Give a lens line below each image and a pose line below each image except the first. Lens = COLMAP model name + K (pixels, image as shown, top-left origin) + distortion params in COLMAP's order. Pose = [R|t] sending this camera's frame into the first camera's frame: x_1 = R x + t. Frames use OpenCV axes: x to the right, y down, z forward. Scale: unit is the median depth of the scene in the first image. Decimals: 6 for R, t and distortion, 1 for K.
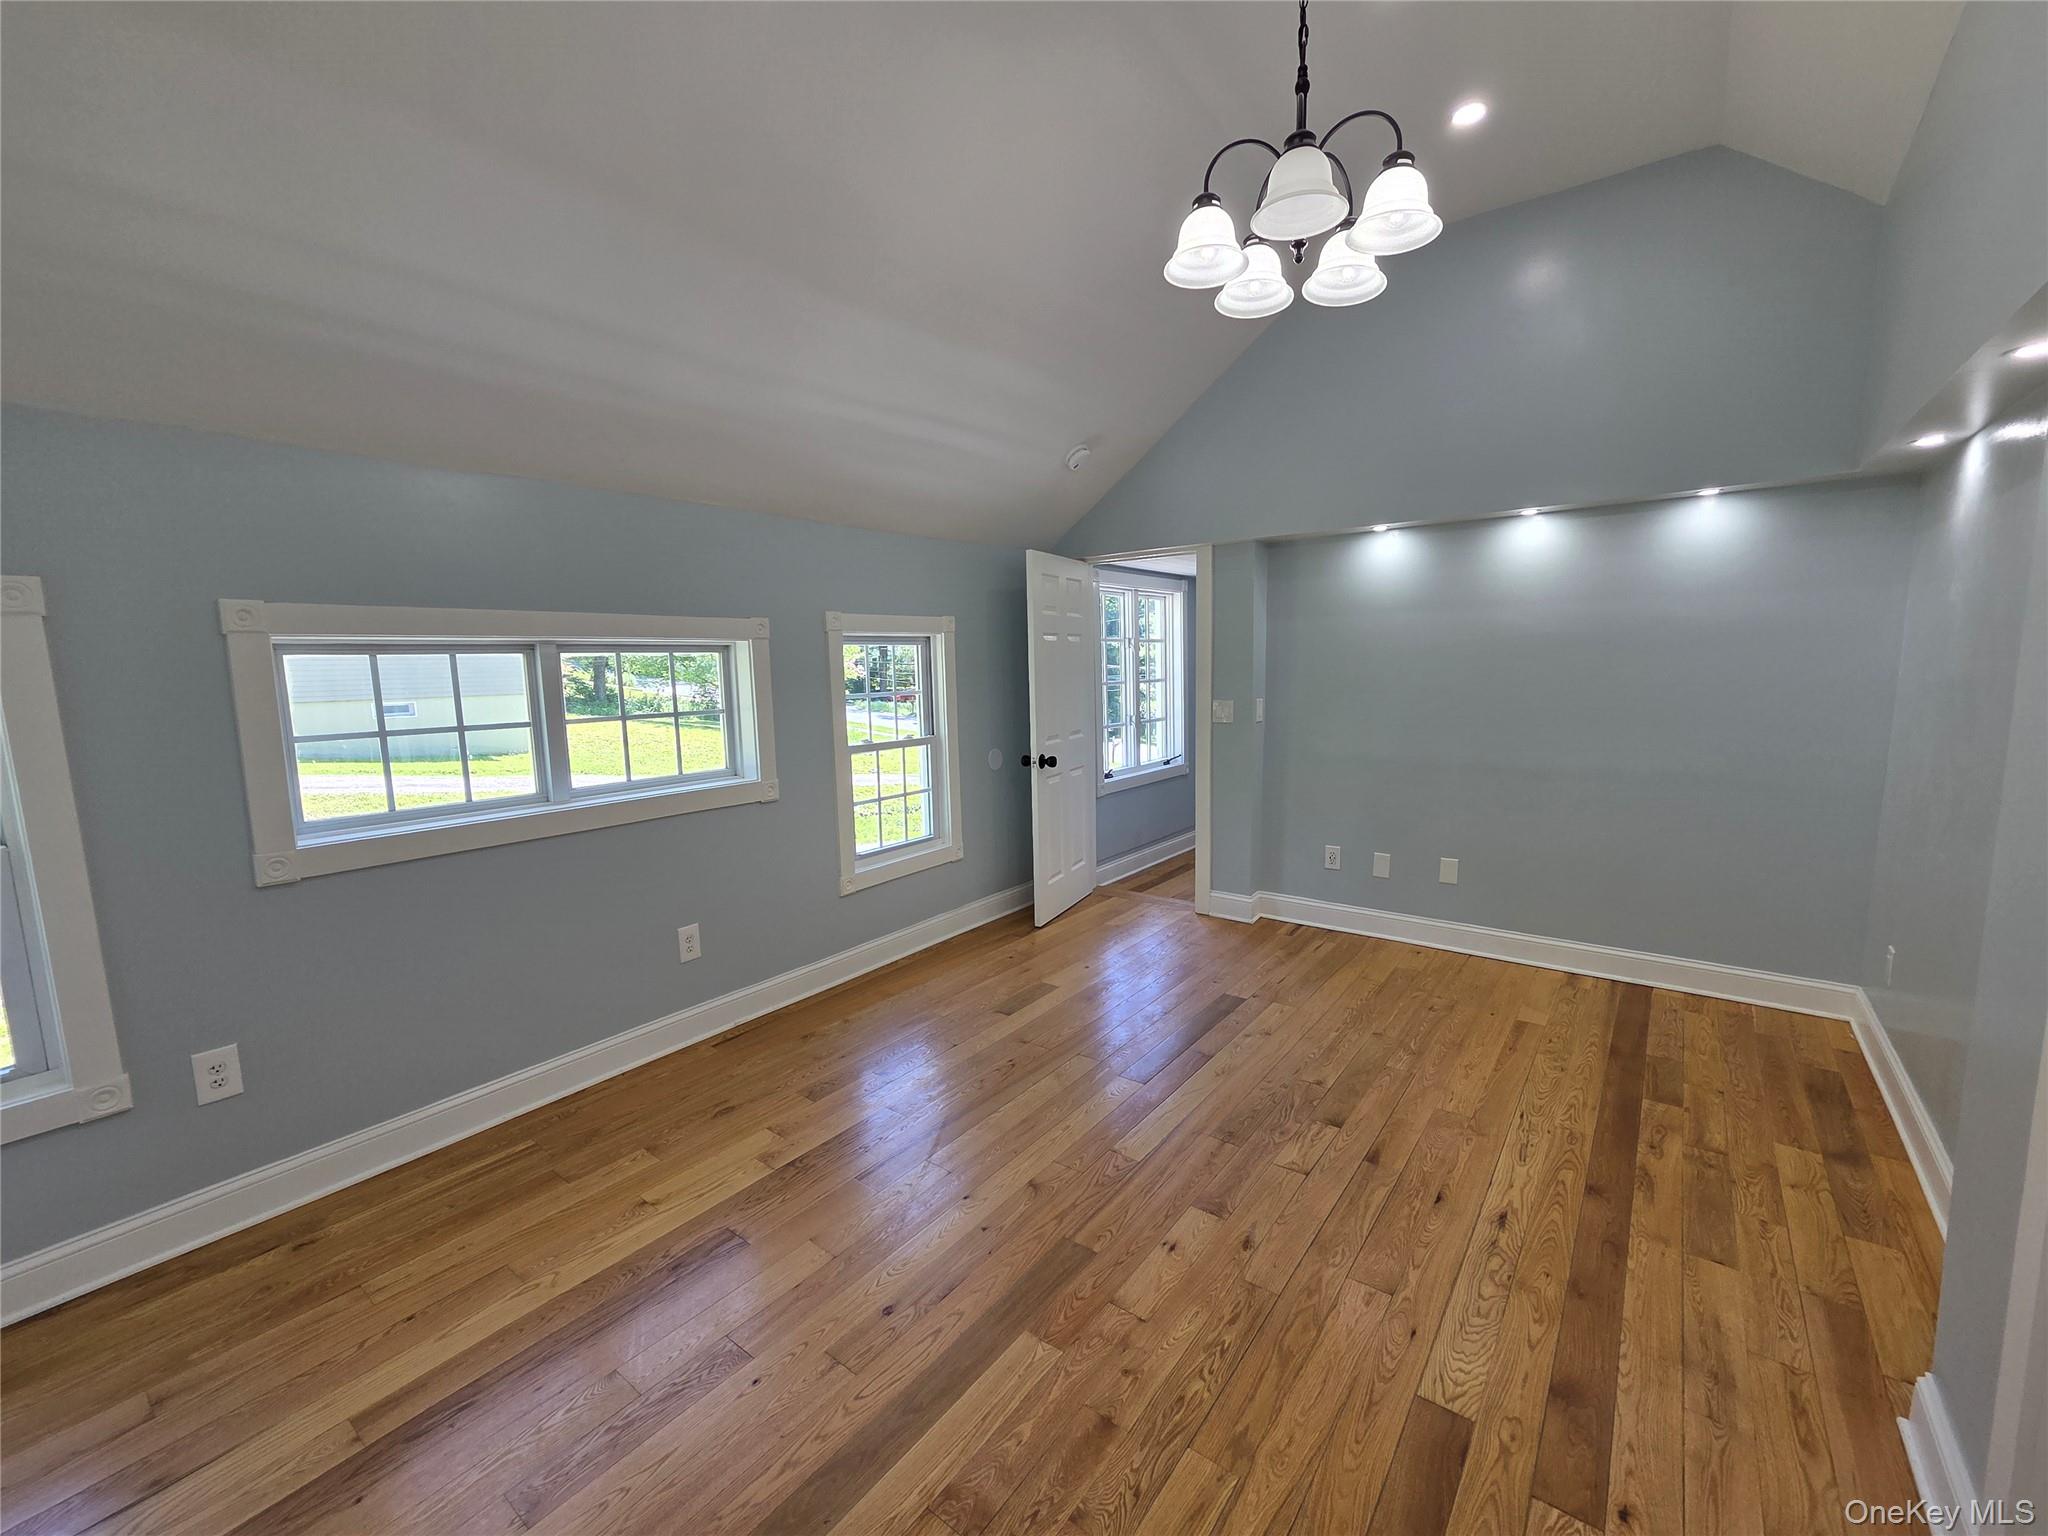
lens RADIAL K [[839.7, 0, 1027.5], [0, 839.7, 765.5], [0, 0, 1]] dist [-0.000703, 0.000626]
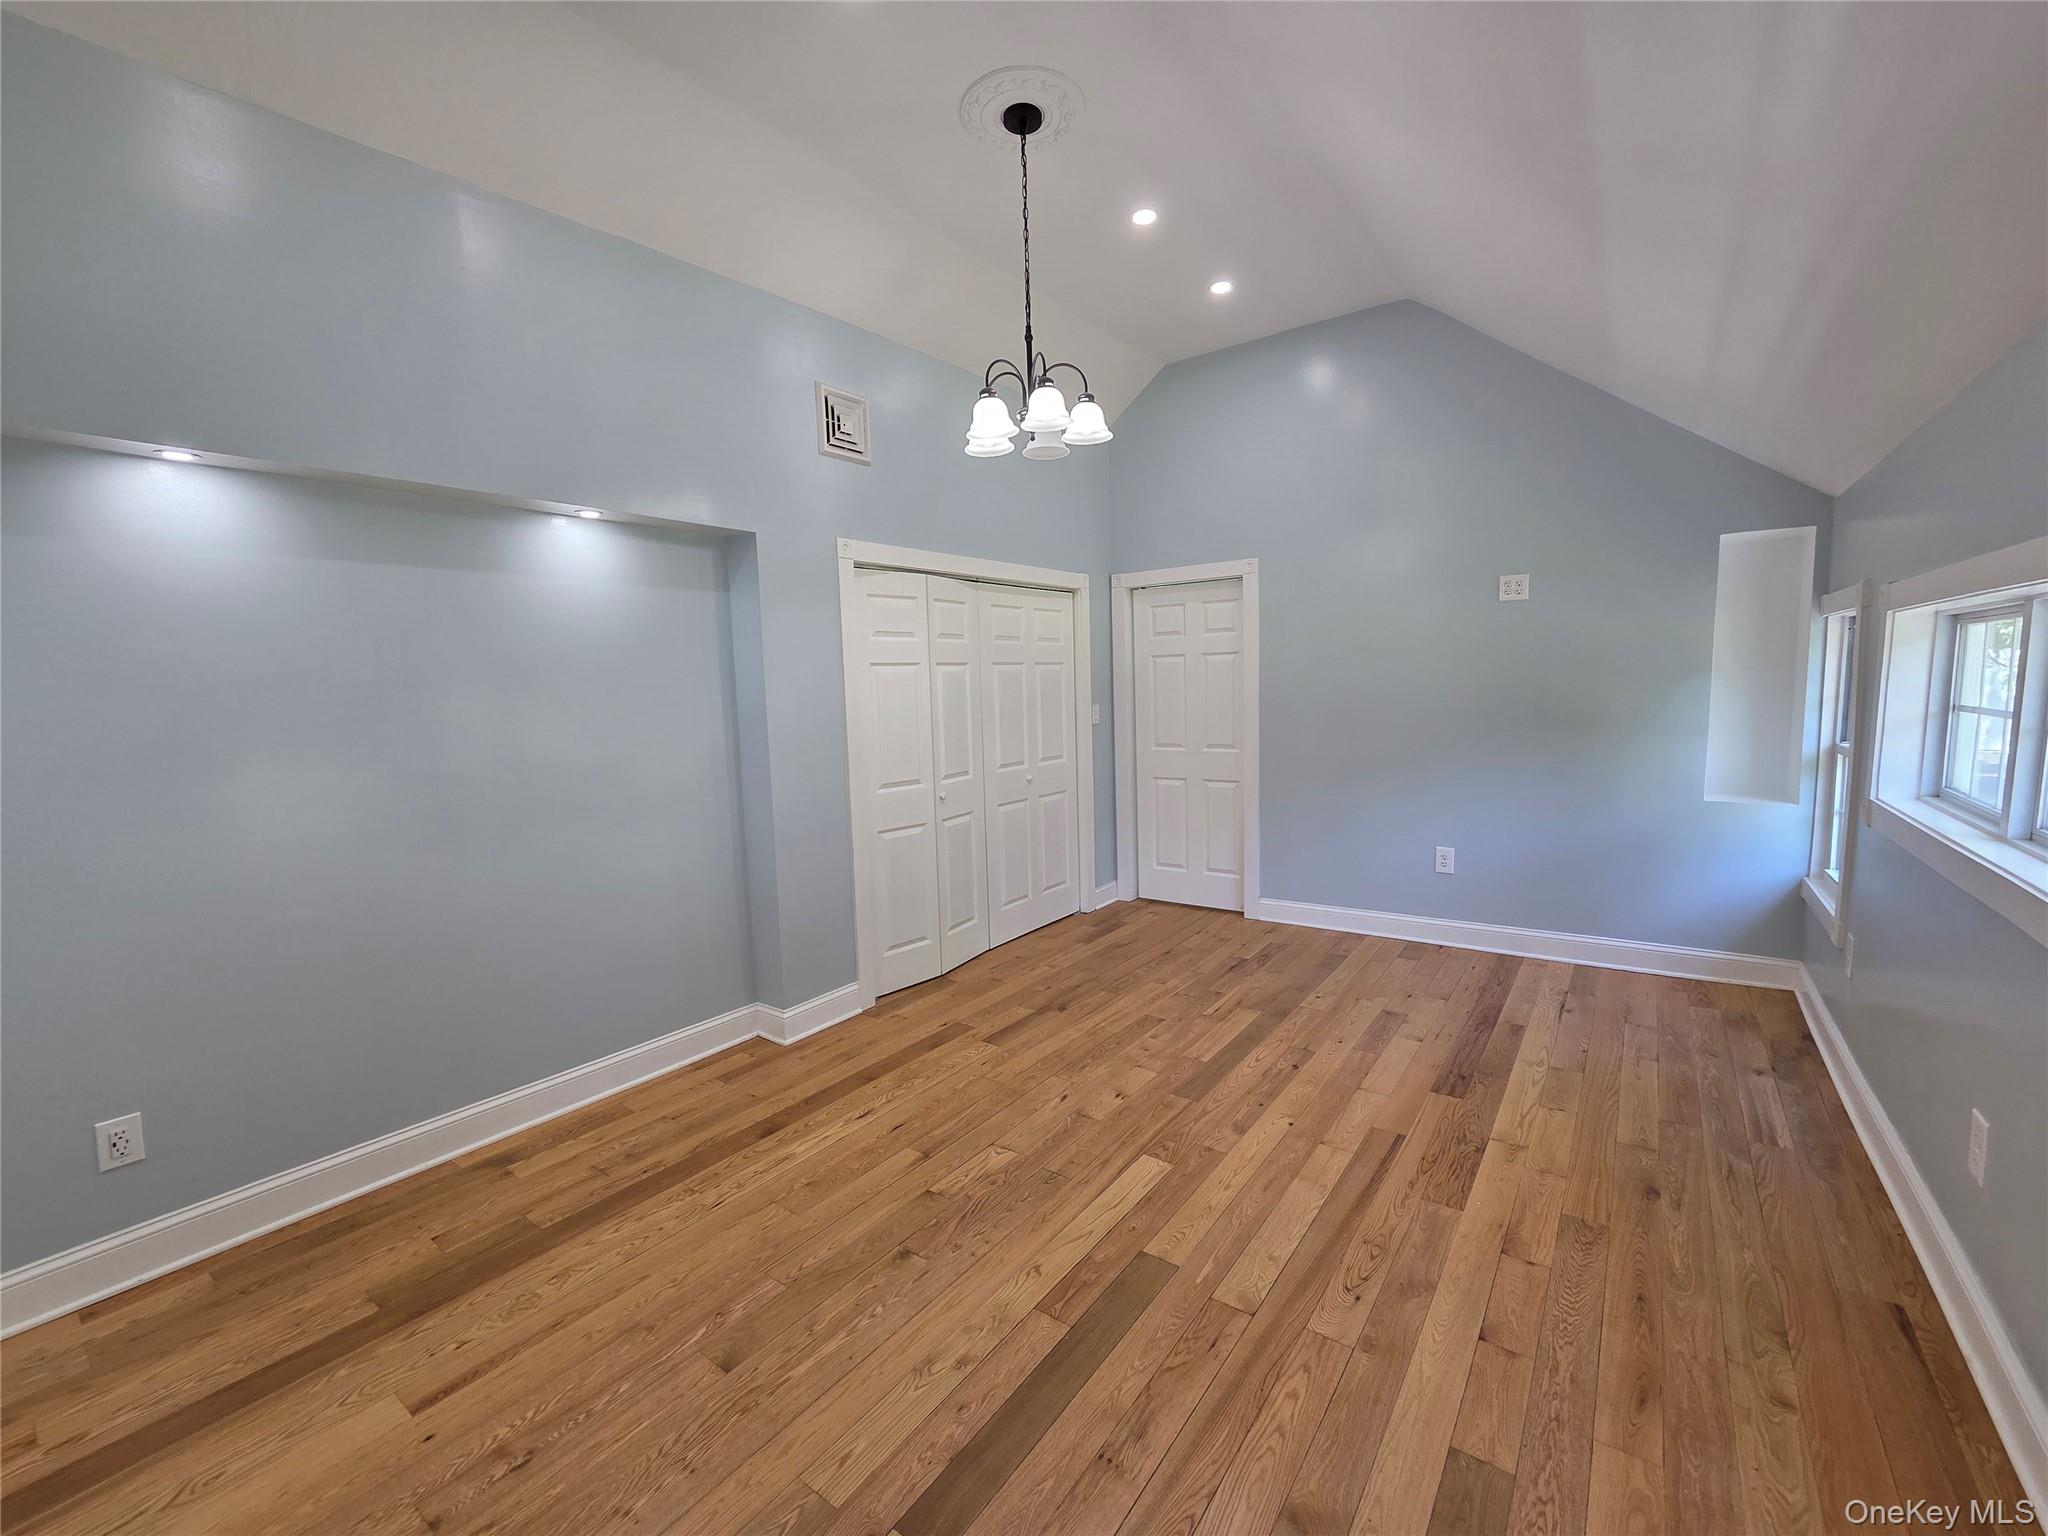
lens RADIAL K [[839.7, 0, 1031.3], [0, 839.7, 774.7], [0, 0, 1]] dist [-0.000703, 0.000626]
pose [[-0.998375, 0.054214, -0.017562, 0.227930], [0.048634, 0.971190, 0.233291, -0.199910], [0.029704, 0.232058, -0.972248, 1.622803]]
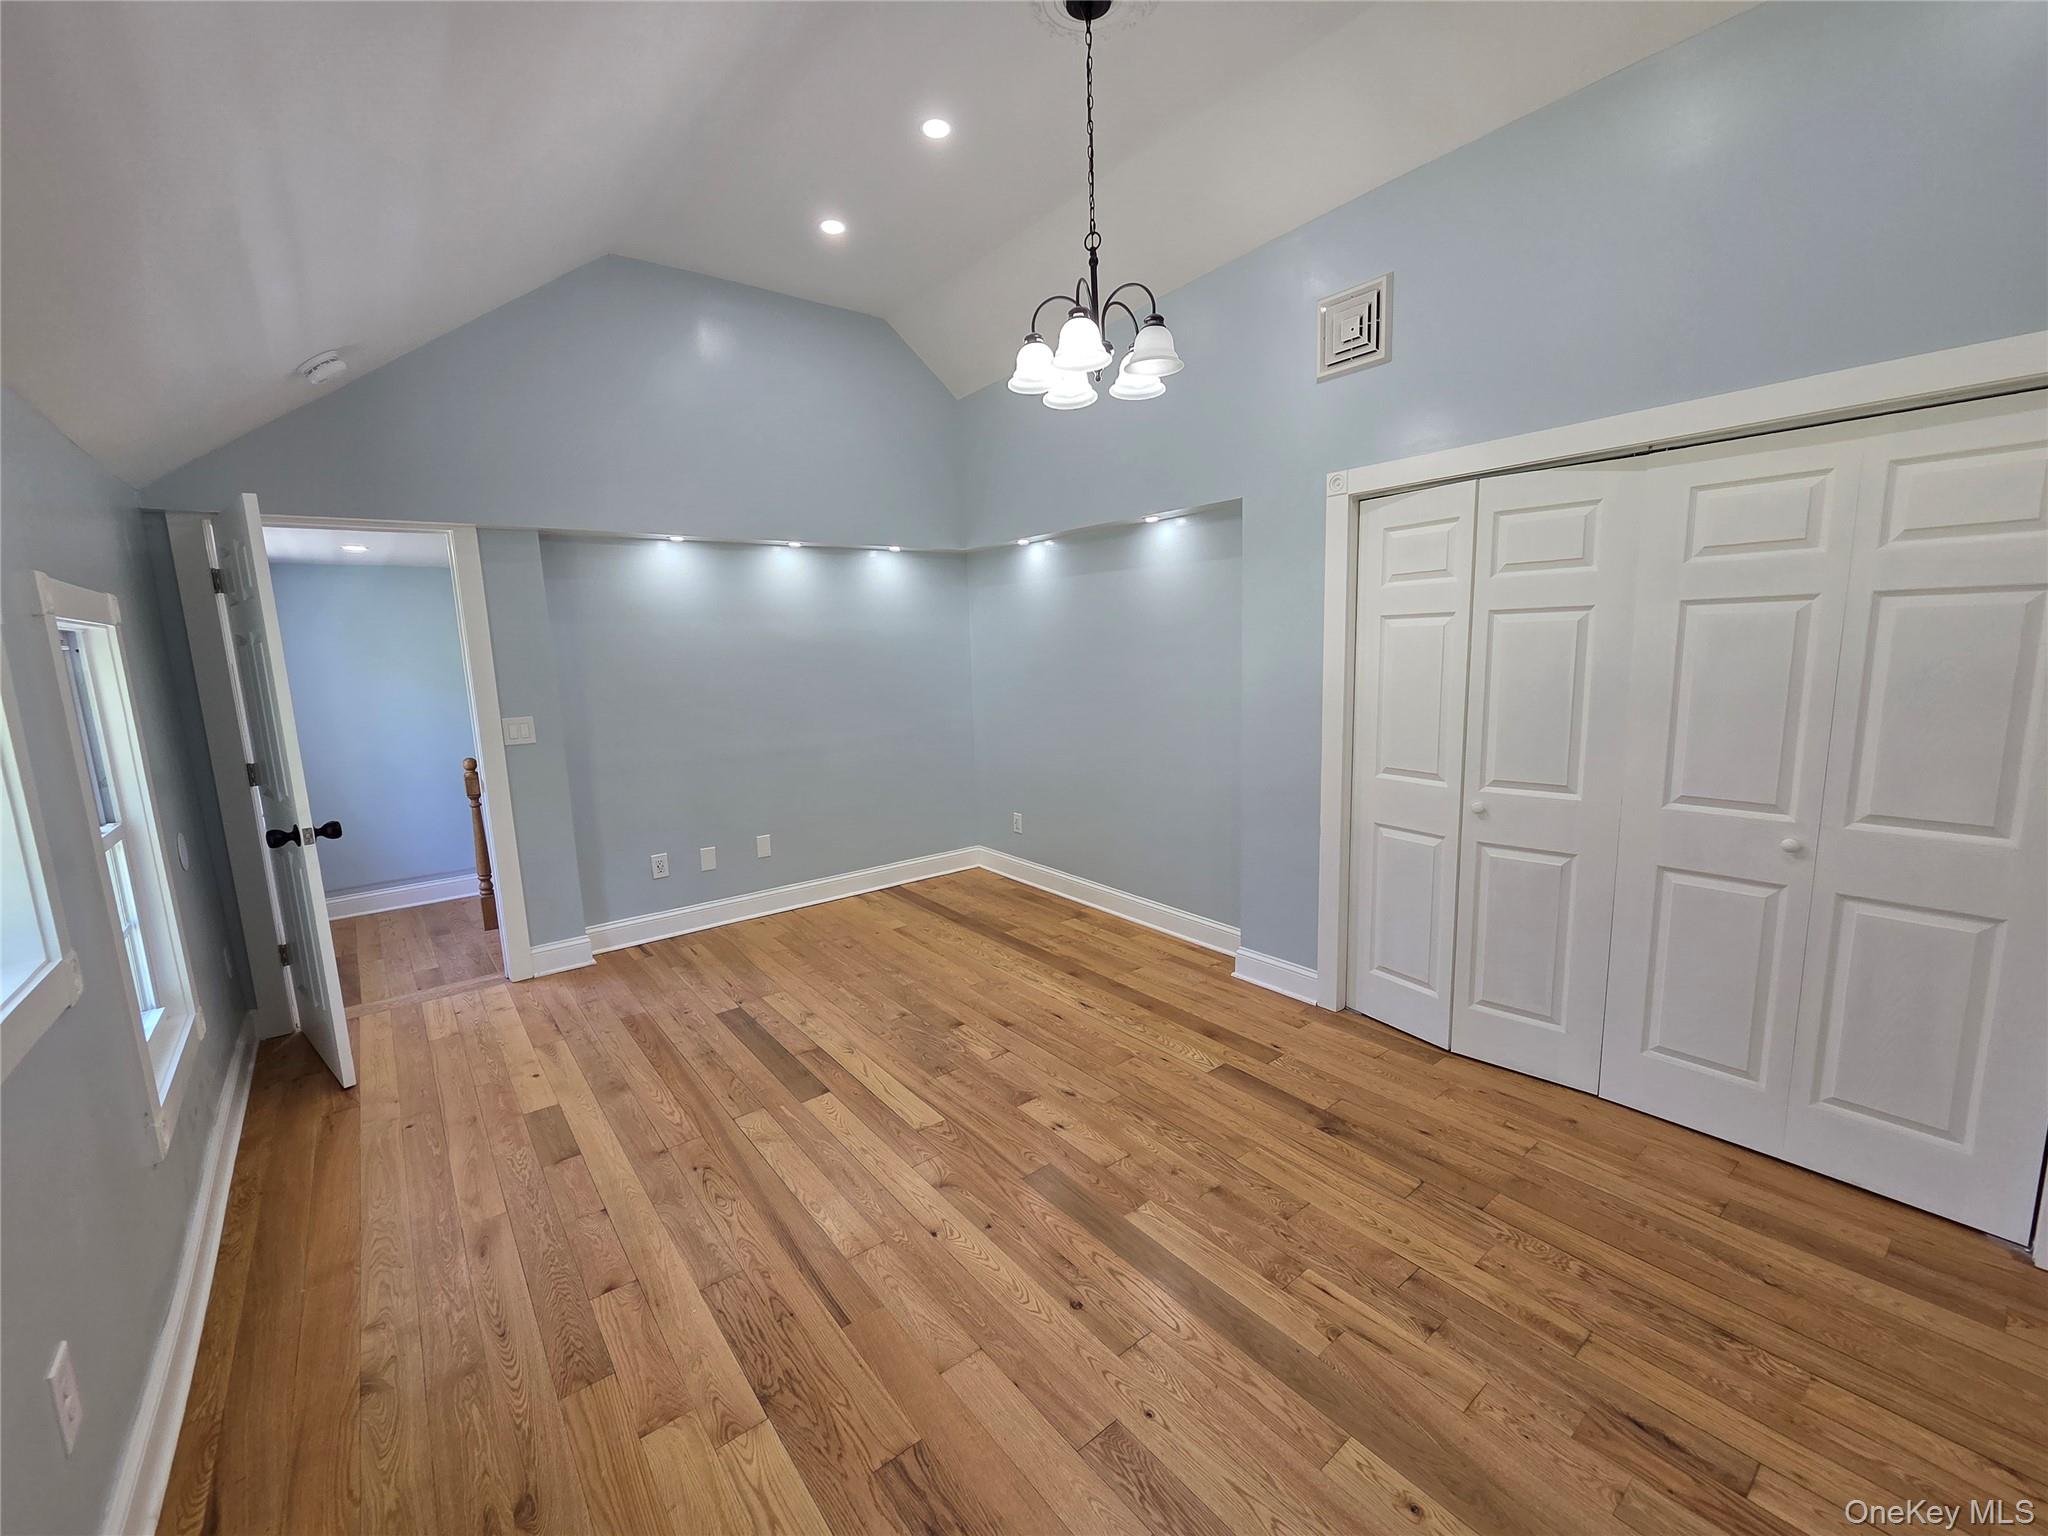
lens RADIAL K [[839.7, 0, 1020.0], [0, 839.7, 774.0], [0, 0, 1]] dist [-0.000703, 0.000626]
pose [[0.246803, -0.137903, 0.959203, -0.703238], [0.146373, 0.983771, 0.103773, -0.056440], [-0.957947, 0.114790, 0.262983, 0.487851]]
